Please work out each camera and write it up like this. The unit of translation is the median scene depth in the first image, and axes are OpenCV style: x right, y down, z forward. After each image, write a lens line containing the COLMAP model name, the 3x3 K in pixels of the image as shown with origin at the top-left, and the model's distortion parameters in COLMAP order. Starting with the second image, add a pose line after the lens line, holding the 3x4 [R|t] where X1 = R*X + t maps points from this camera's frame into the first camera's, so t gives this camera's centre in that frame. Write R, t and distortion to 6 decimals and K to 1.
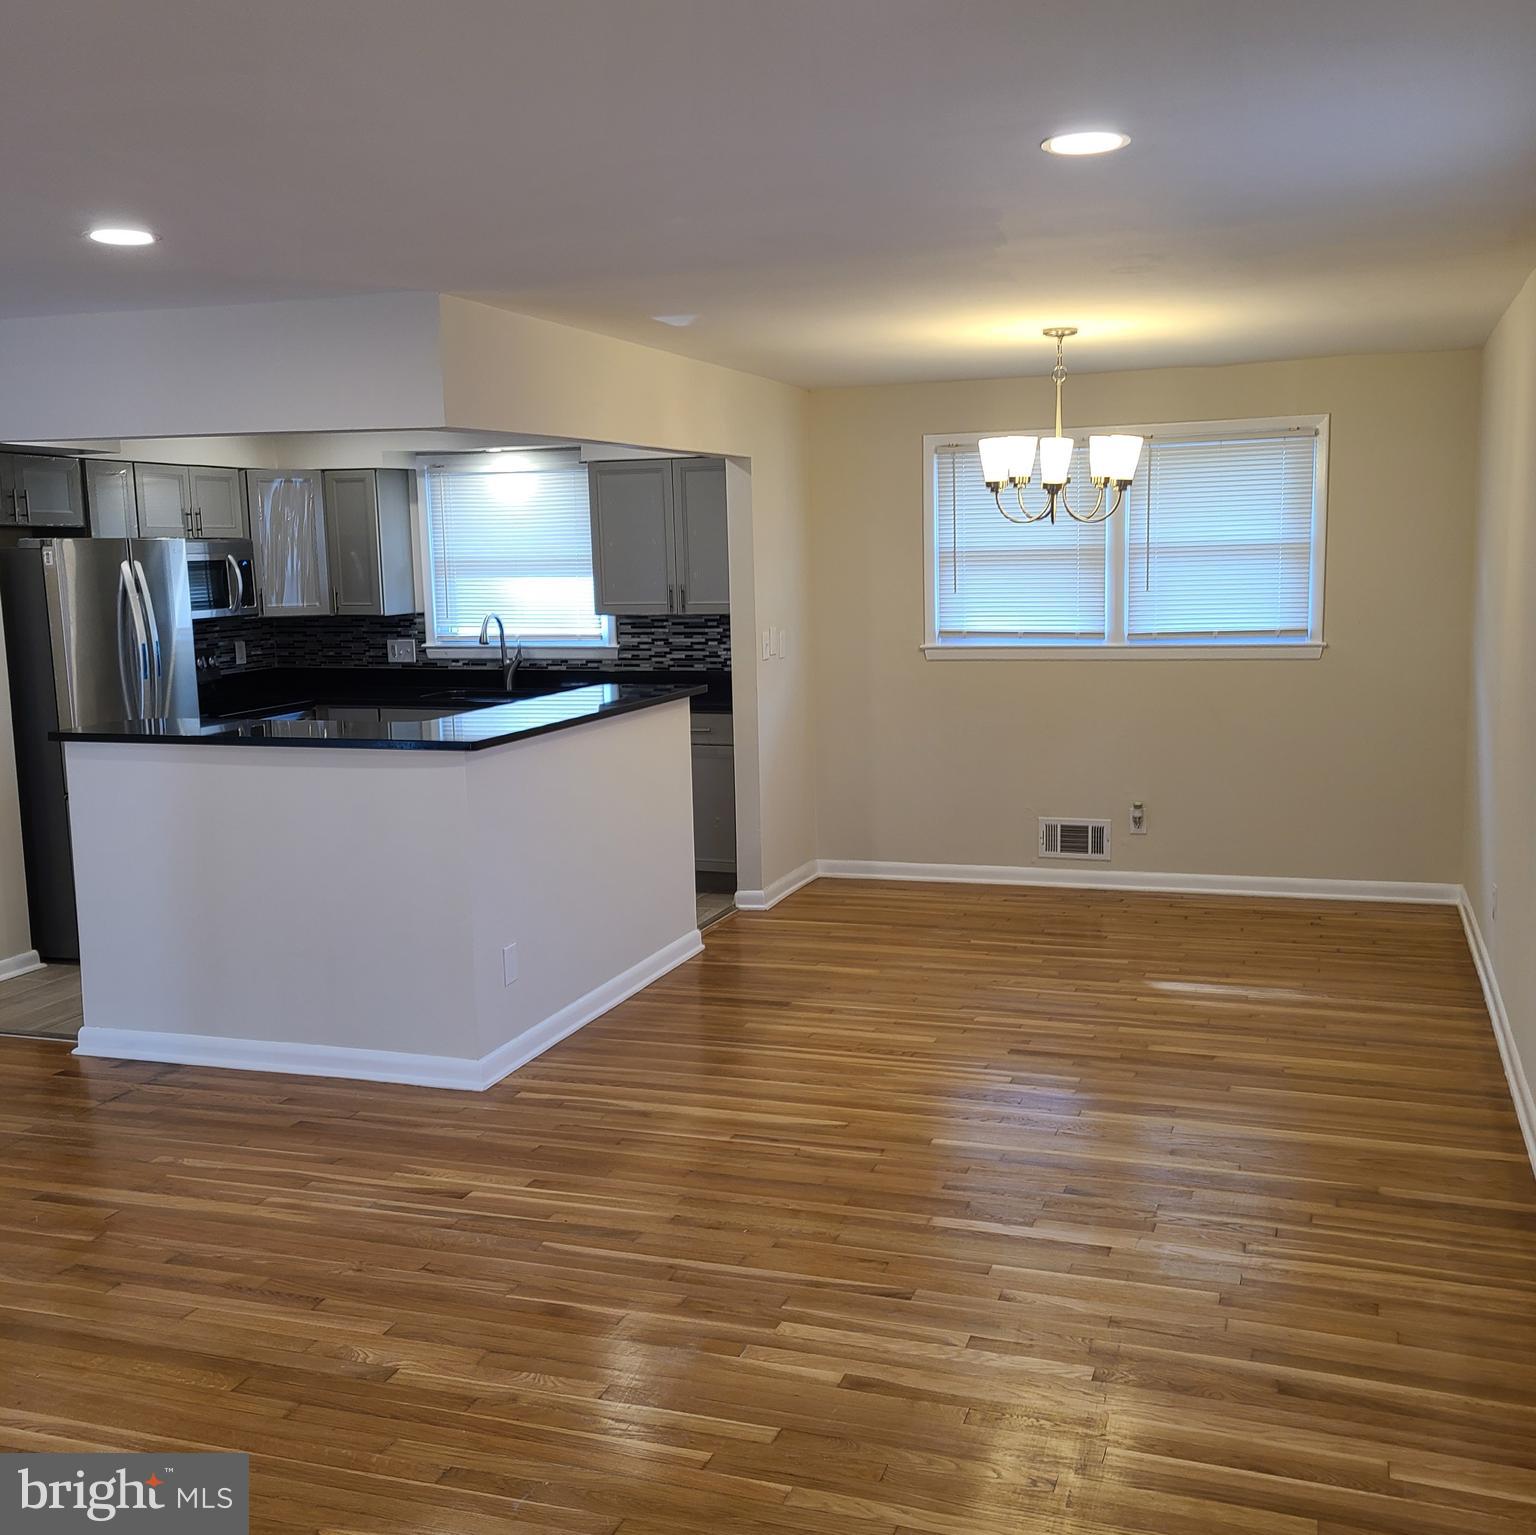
lens RADIAL K [[1651.2, 0, 792.2], [0, 1651.2, 766.5], [0, 0, 1]] dist [0.055282, -0.043144]
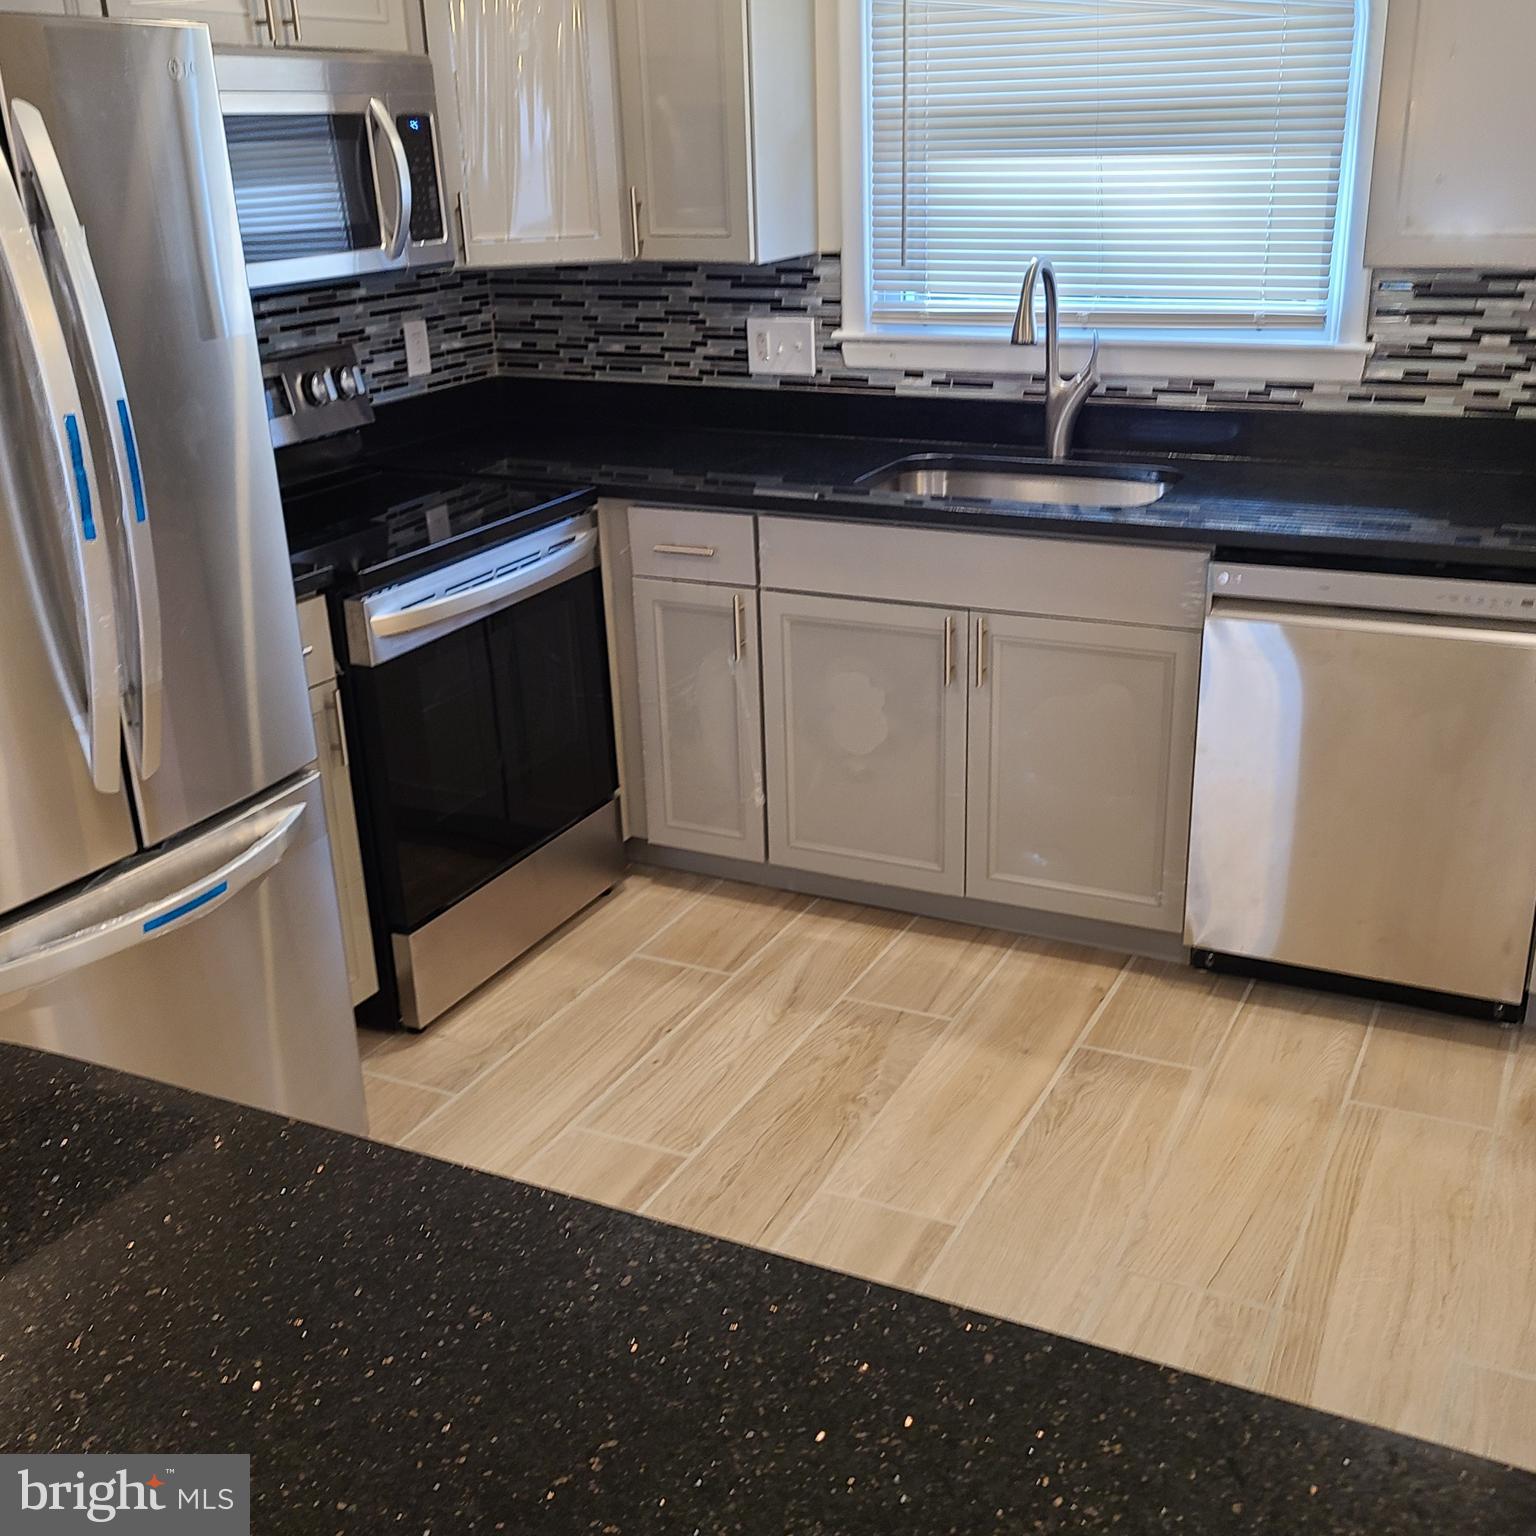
lens RADIAL K [[1710.1, 0, 772.4], [0, 1710.1, 796.4], [0, 0, 1]] dist [0.051370, -0.012647]
pose [[0.990742, 0.041981, -0.129104, -0.178835], [-0.009608, 0.970284, 0.241777, -0.064975], [0.135418, -0.238298, 0.961705, 0.557265]]
